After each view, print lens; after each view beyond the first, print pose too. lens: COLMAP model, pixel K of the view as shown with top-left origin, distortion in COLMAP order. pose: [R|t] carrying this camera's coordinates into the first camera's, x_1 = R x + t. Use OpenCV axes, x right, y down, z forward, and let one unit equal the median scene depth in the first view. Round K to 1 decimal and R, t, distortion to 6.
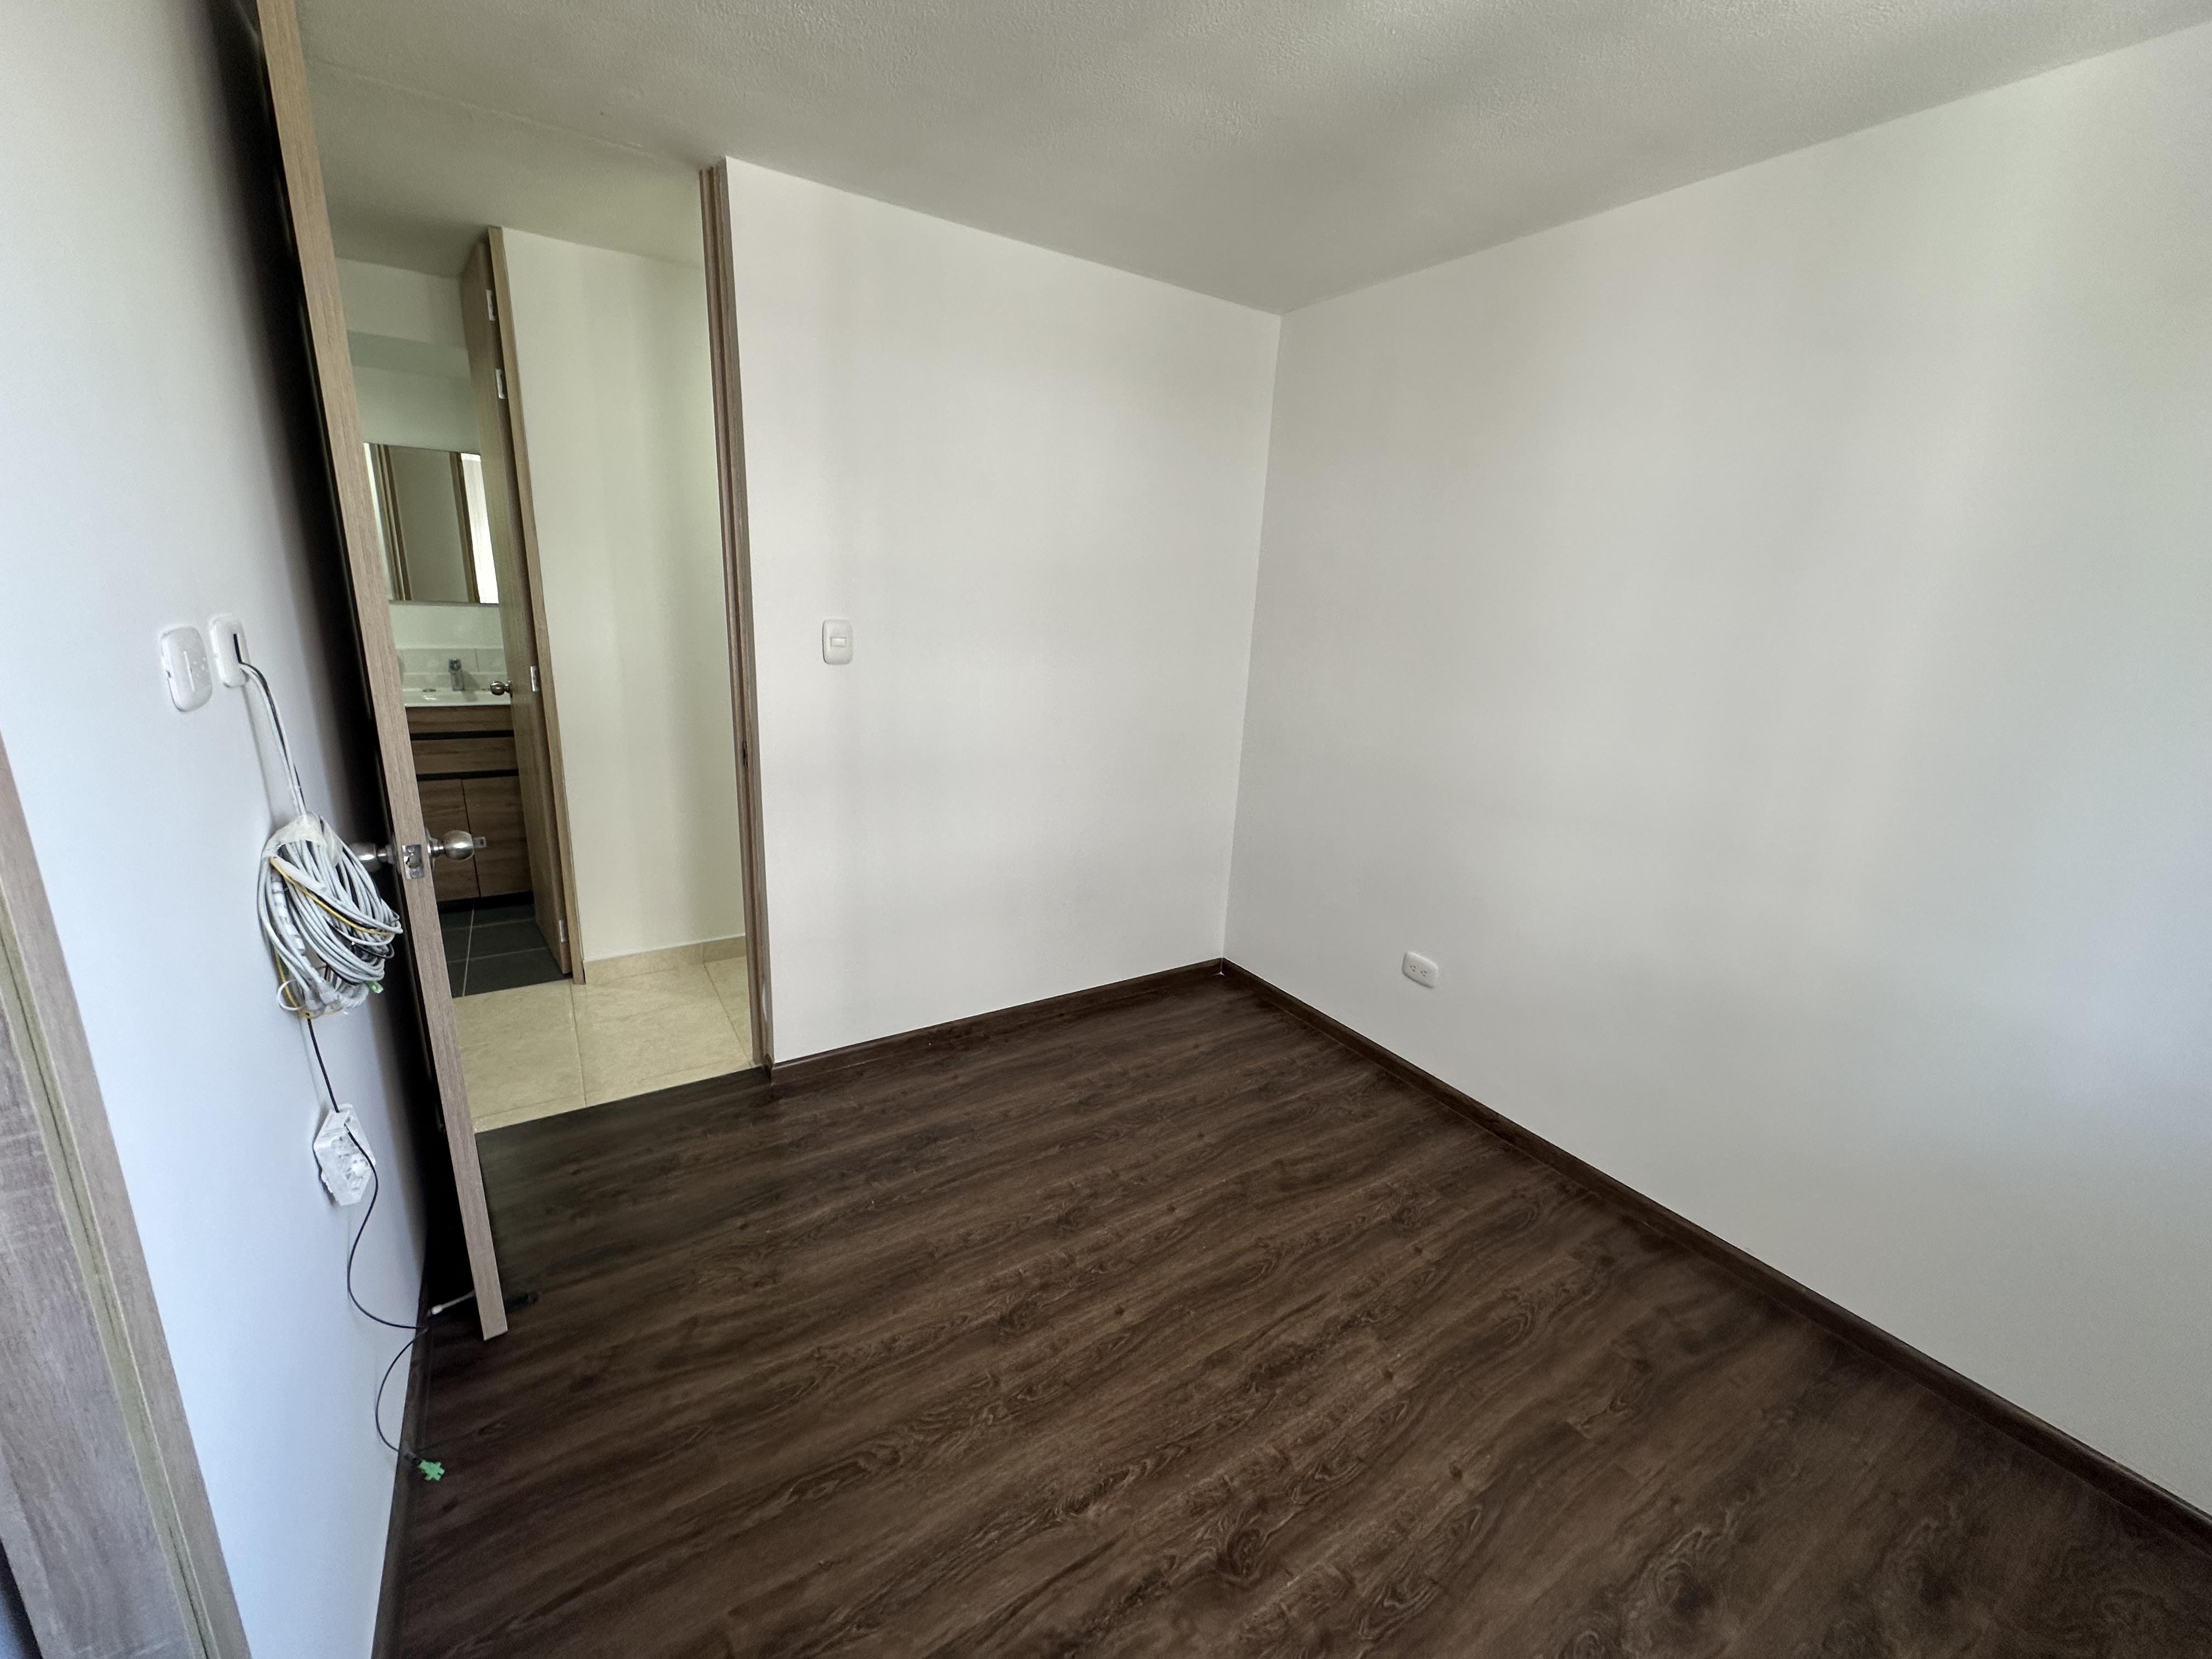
lens RADIAL K [[883.0, 0, 1102.7], [0, 883.0, 822.5], [0, 0, 1]] dist [-0.002553, 0.000073]
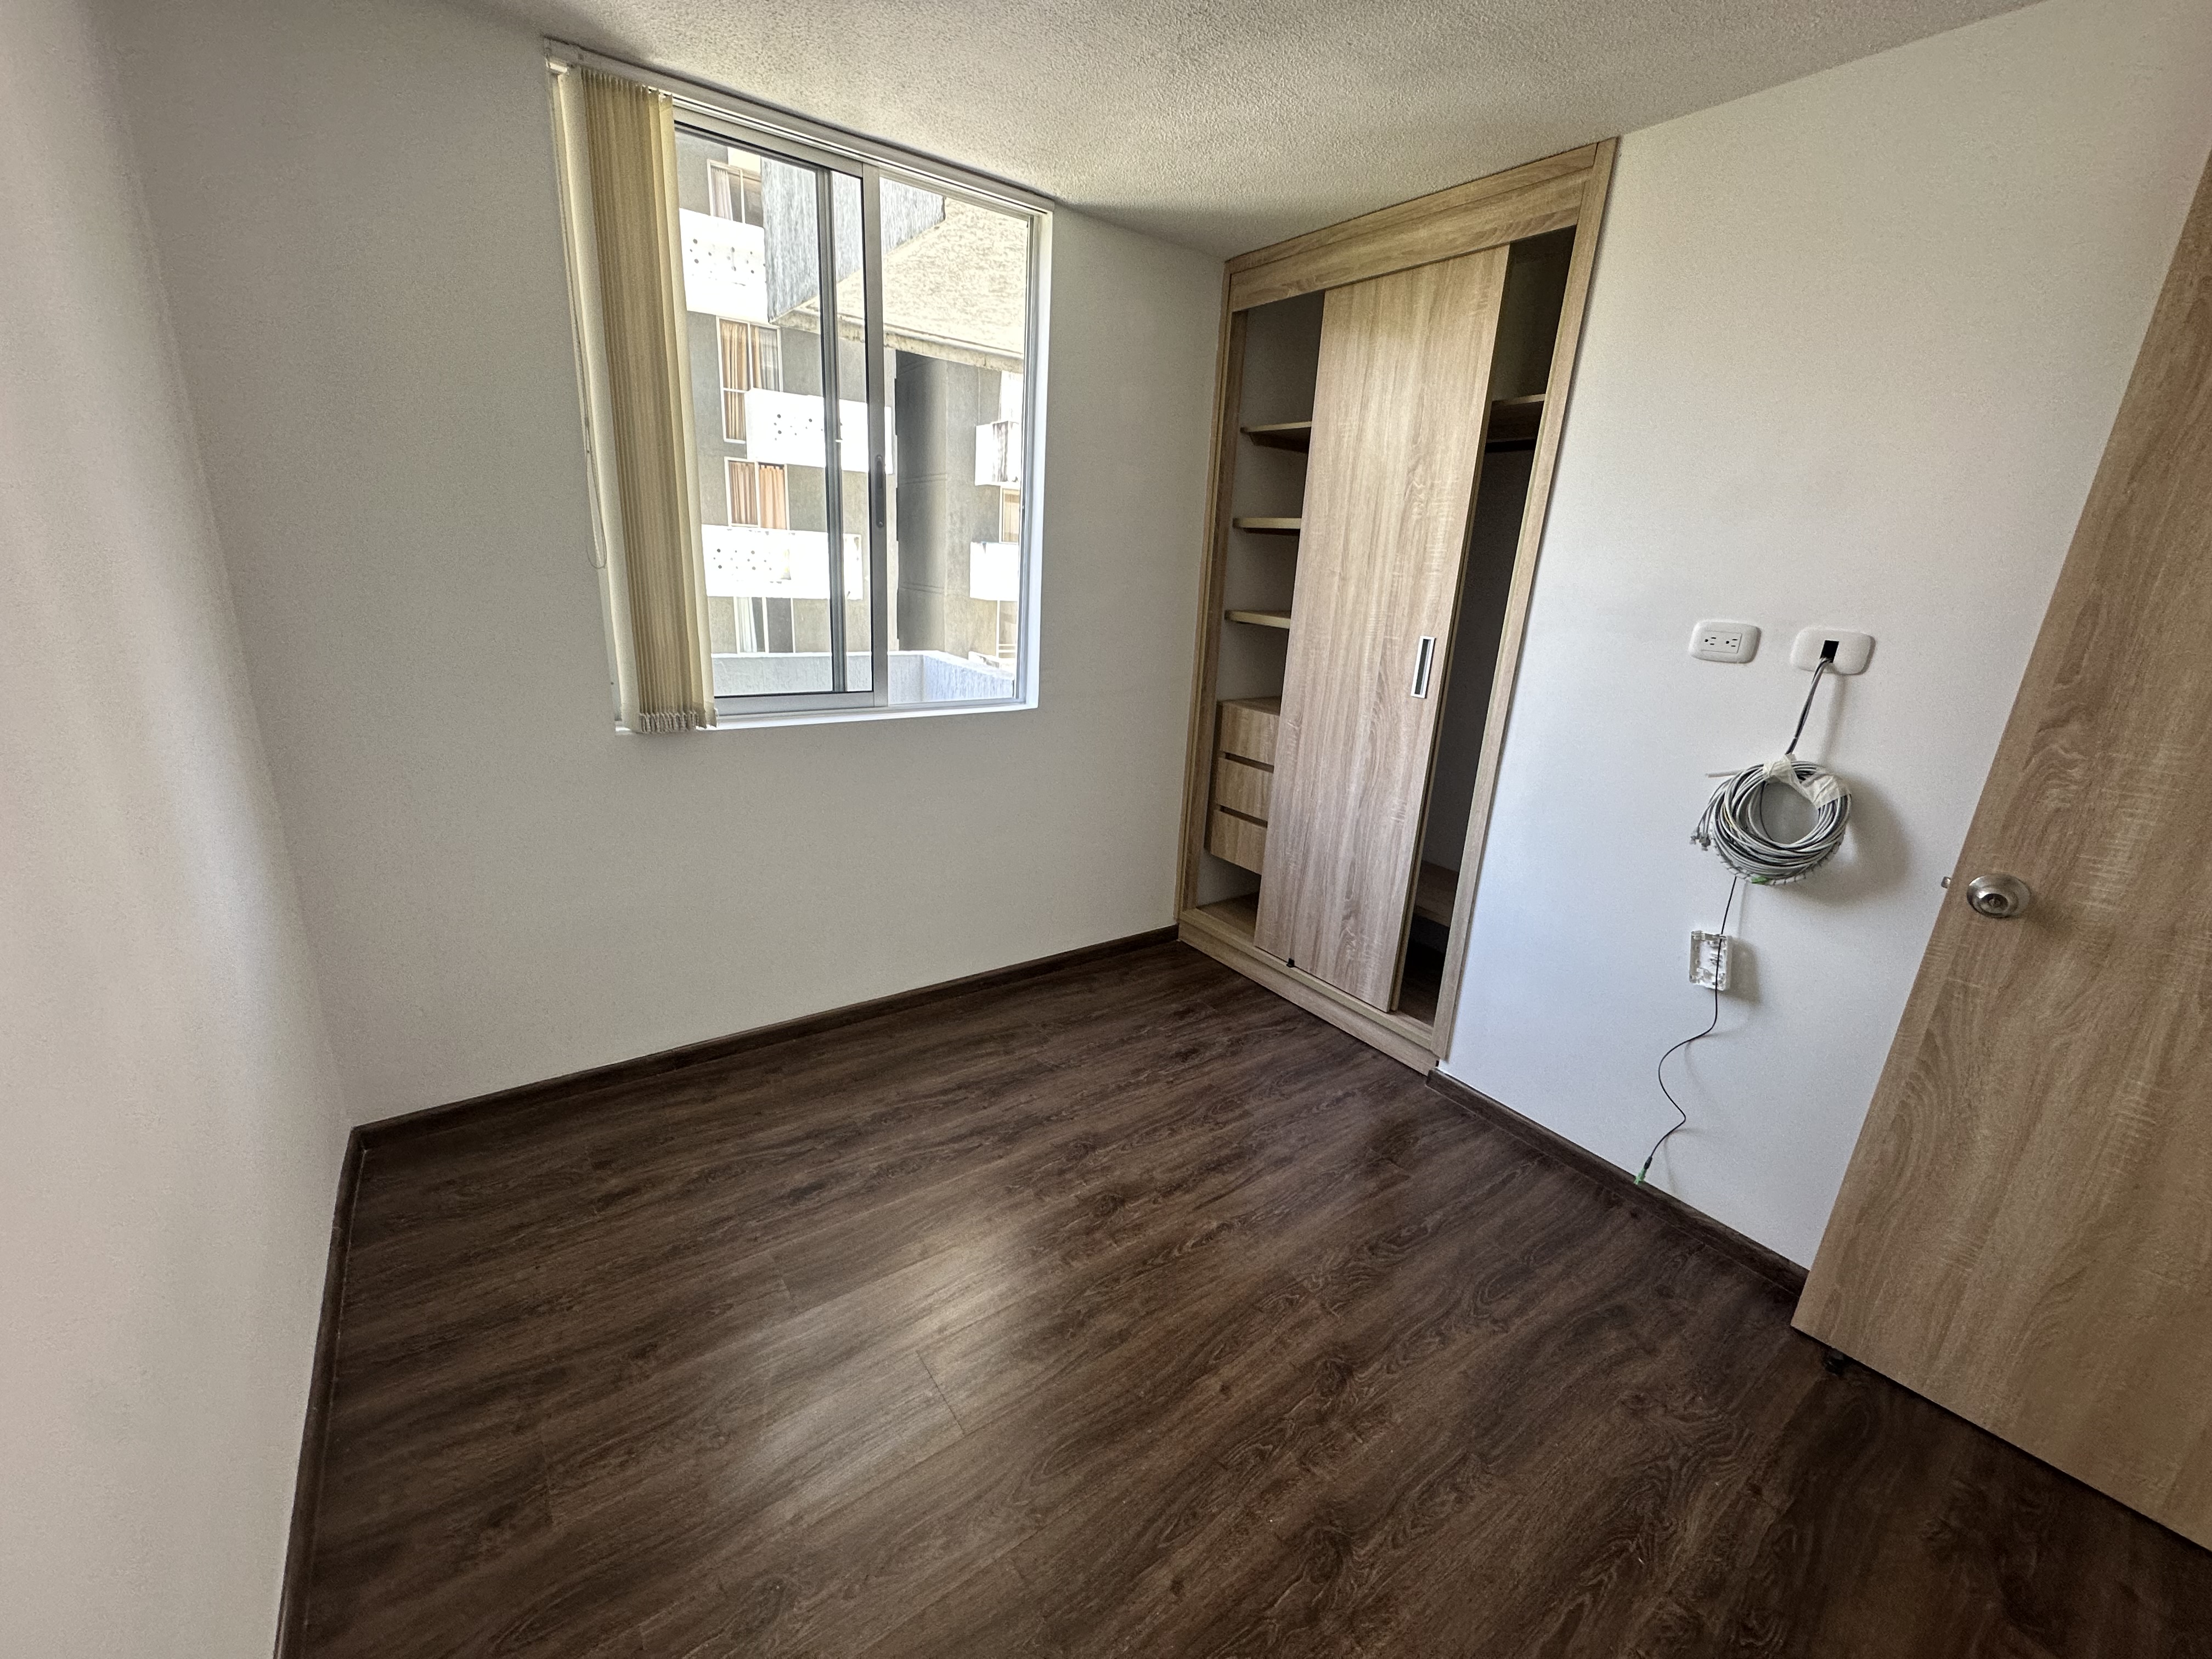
lens RADIAL K [[883.0, 0, 1106.9], [0, 883.0, 825.4], [0, 0, 1]] dist [-0.002553, 0.000073]
pose [[-0.992427, -0.084645, -0.089016, 0.264302], [-0.118894, 0.844034, 0.522945, -0.360250], [0.030868, 0.529568, -0.847706, 1.470213]]
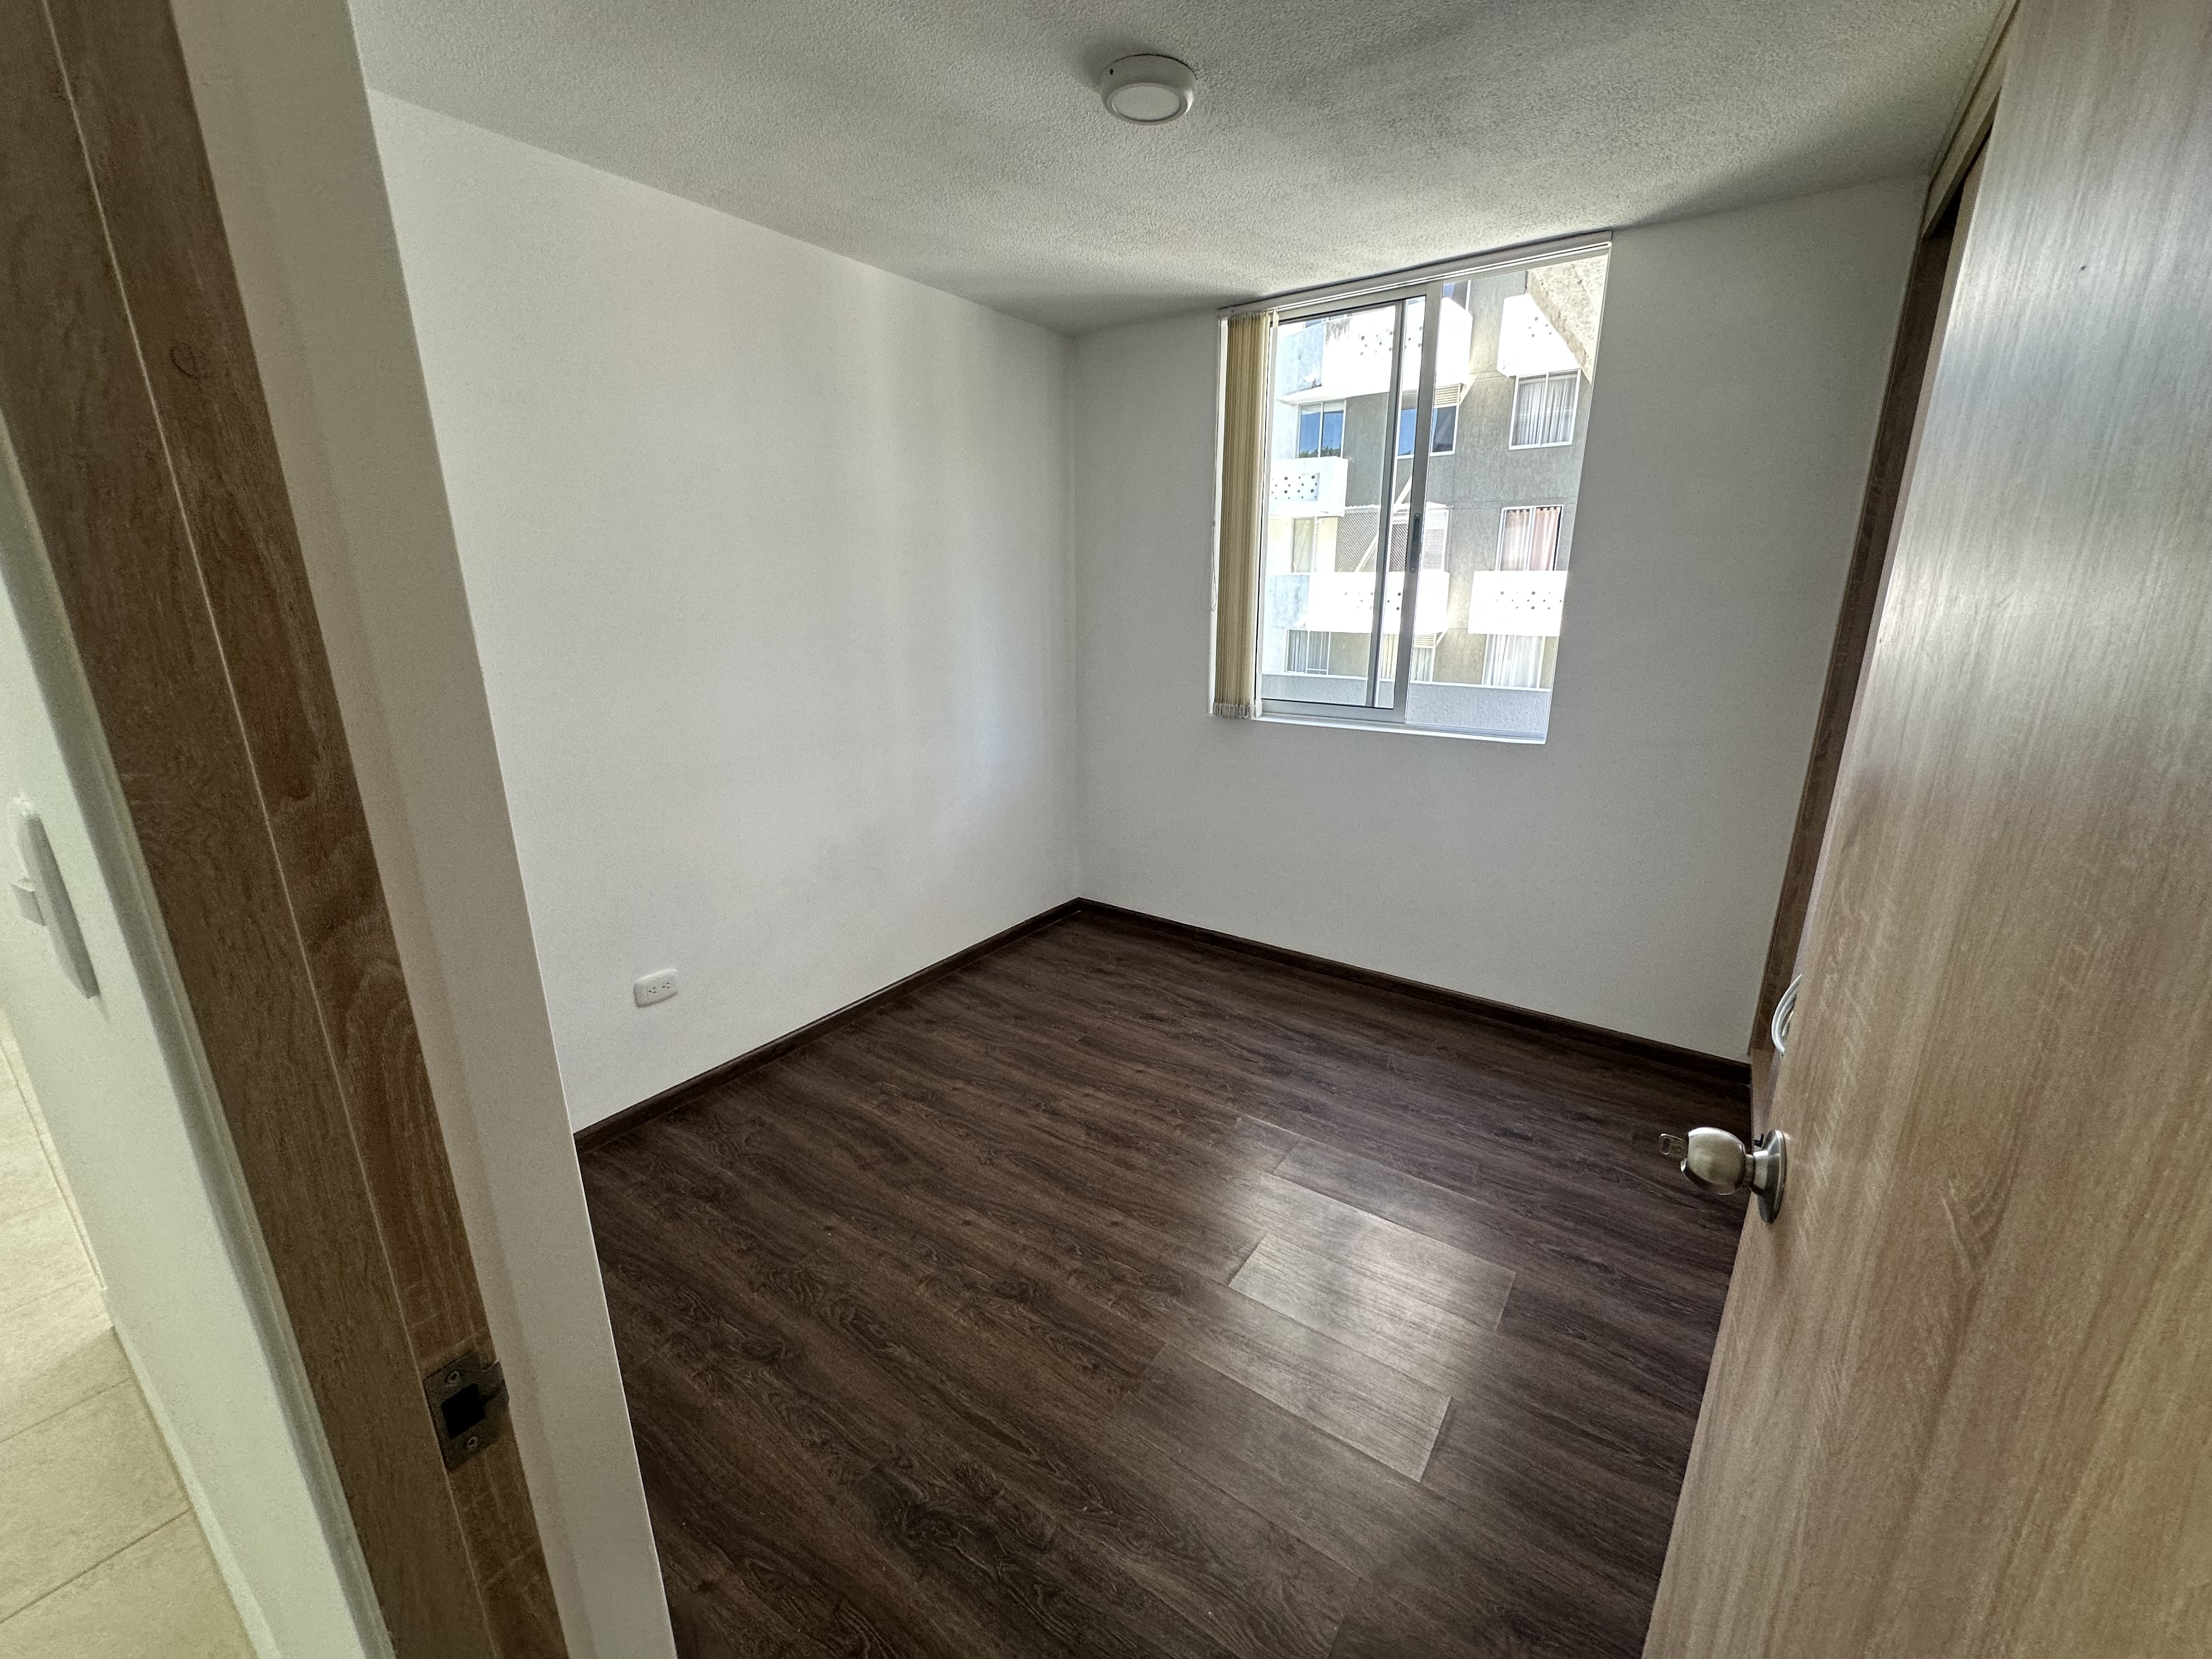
lens RADIAL K [[883.0, 0, 1112.8], [0, 883.0, 829.0], [0, 0, 1]] dist [-0.002553, 0.000073]
pose [[-0.385820, -0.298794, 0.872849, -0.826693], [0.220804, 0.888699, 0.401821, -0.350089], [-0.895761, 0.347759, -0.276903, 1.164801]]
